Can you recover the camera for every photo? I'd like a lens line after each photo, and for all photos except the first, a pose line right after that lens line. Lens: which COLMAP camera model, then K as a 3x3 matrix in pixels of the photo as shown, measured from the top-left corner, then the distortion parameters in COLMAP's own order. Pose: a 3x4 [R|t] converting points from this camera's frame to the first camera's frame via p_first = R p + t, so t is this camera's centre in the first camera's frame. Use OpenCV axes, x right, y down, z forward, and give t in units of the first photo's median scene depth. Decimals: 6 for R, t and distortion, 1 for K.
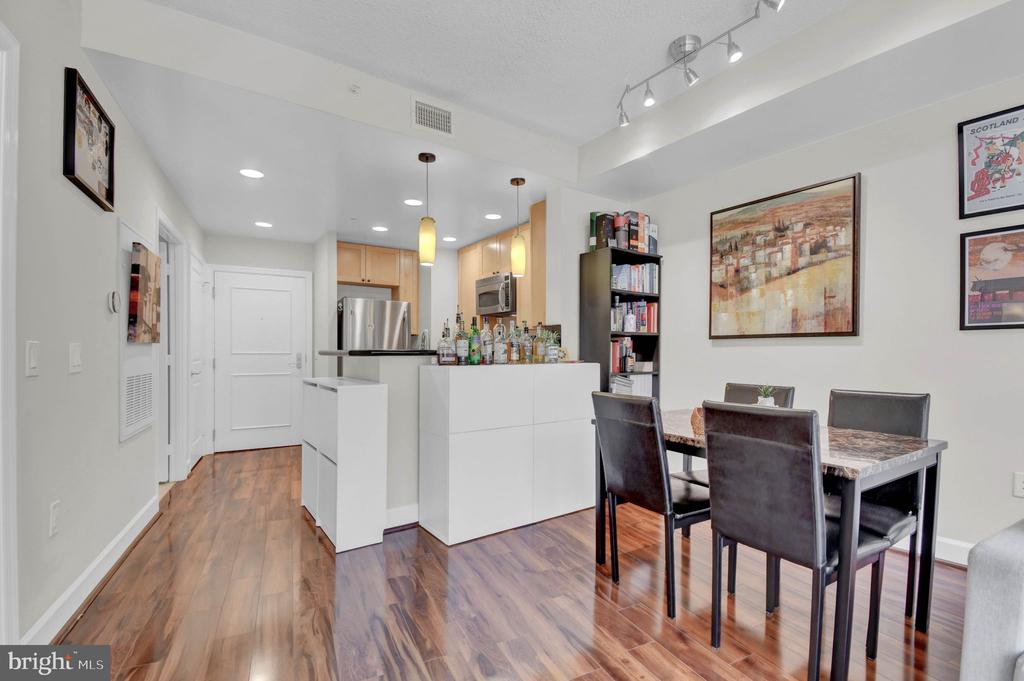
lens RADIAL K [[471.3, 0, 521.0], [0, 471.3, 359.5], [0, 0, 1]] dist [-0.009297, -0.010310]
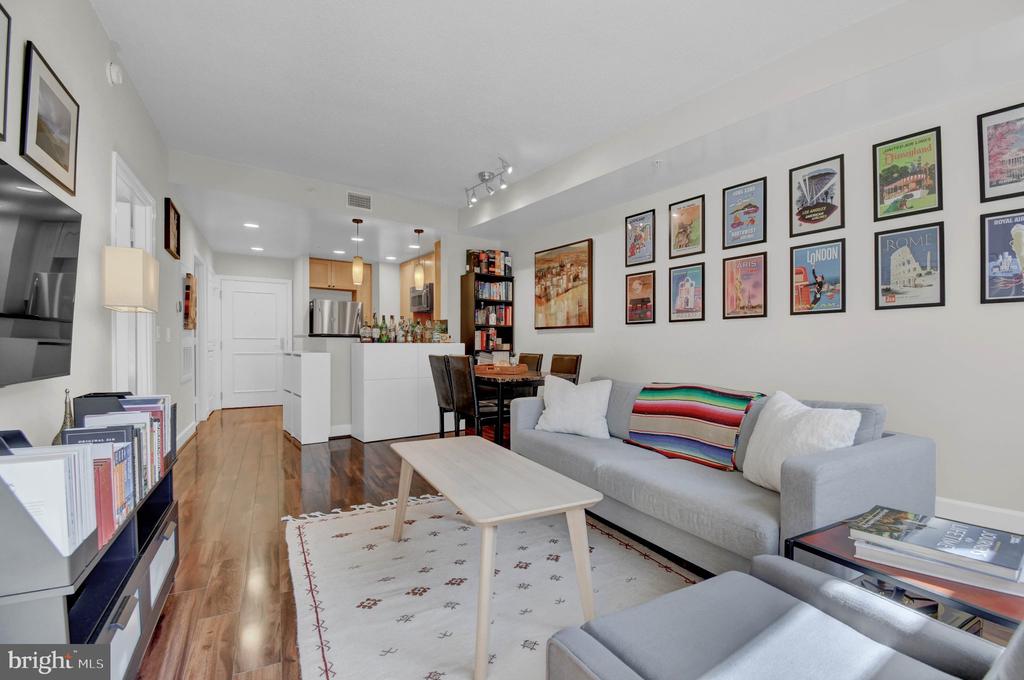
lens RADIAL K [[460.7, 0, 526.9], [0, 460.7, 355.8], [0, 0, 1]] dist [-0.021981, -0.000195]
pose [[0.999042, 0.003527, 0.043620, 0.338886], [-0.003969, 0.999941, 0.010064, 0.037288], [-0.043582, -0.010227, 0.998998, -0.682350]]
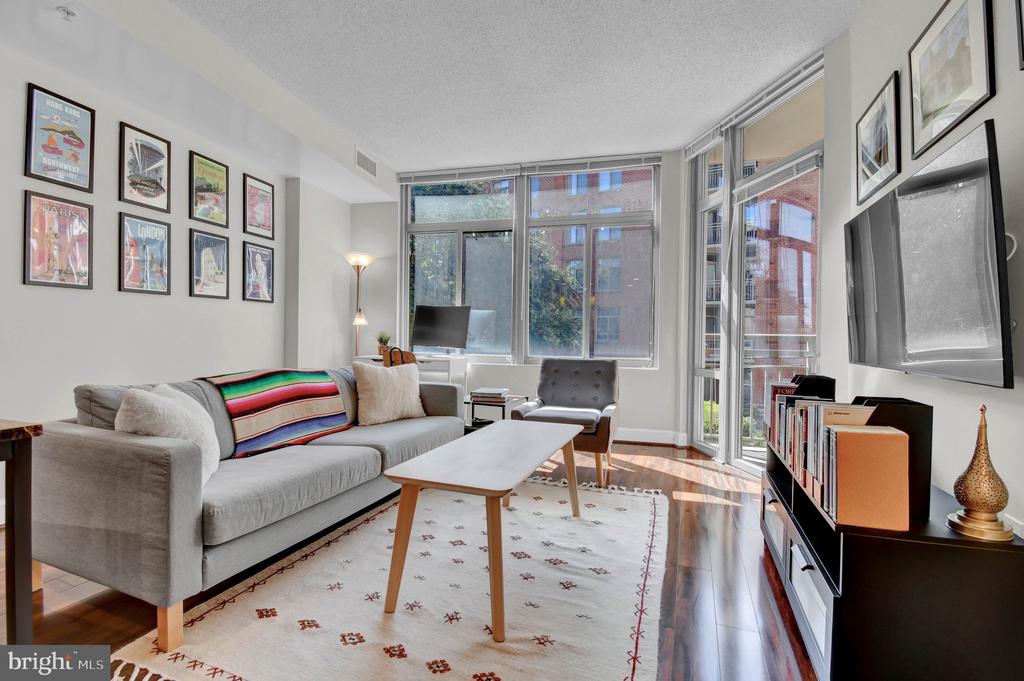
lens RADIAL K [[471.3, 0, 511.4], [0, 471.3, 331.9], [0, 0, 1]] dist [-0.009297, -0.010310]
pose [[-0.693350, -0.004035, 0.720590, -0.211815], [-0.001468, 0.999990, 0.004186, 0.027588], [-0.720600, 0.001844, -0.693349, 0.432209]]
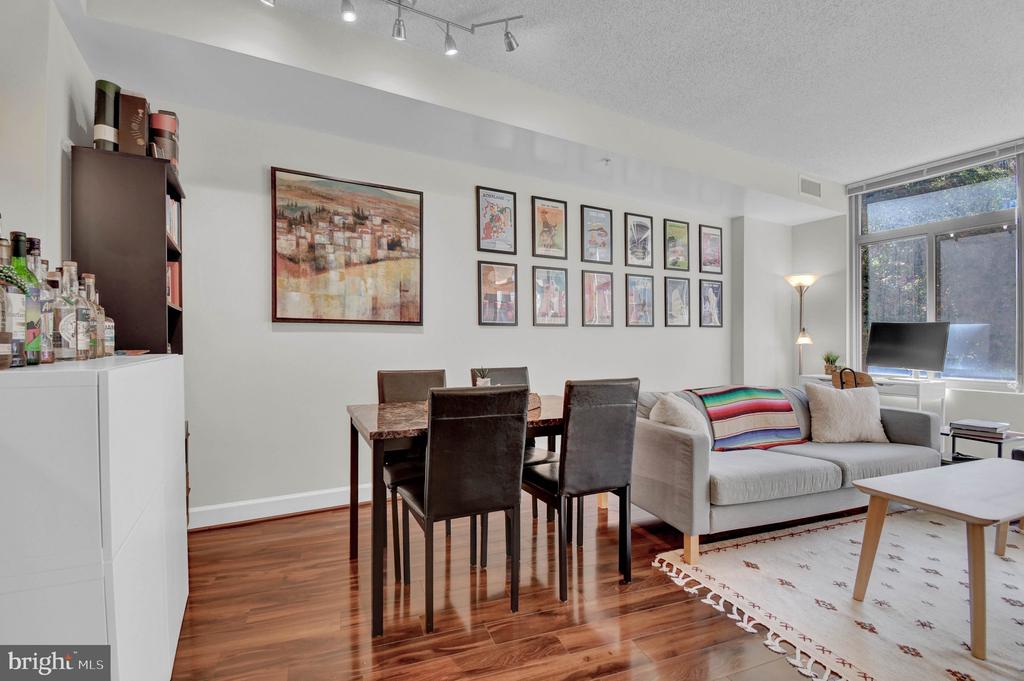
lens RADIAL K [[463.9, 0, 504.0], [0, 463.9, 341.9], [0, 0, 1]] dist [-0.006349, -0.013362]
pose [[0.095603, 0.005062, 0.995407, -0.396839], [0.009006, 0.999942, -0.005950, 0.000730], [-0.995379, 0.009533, 0.095552, 0.580764]]
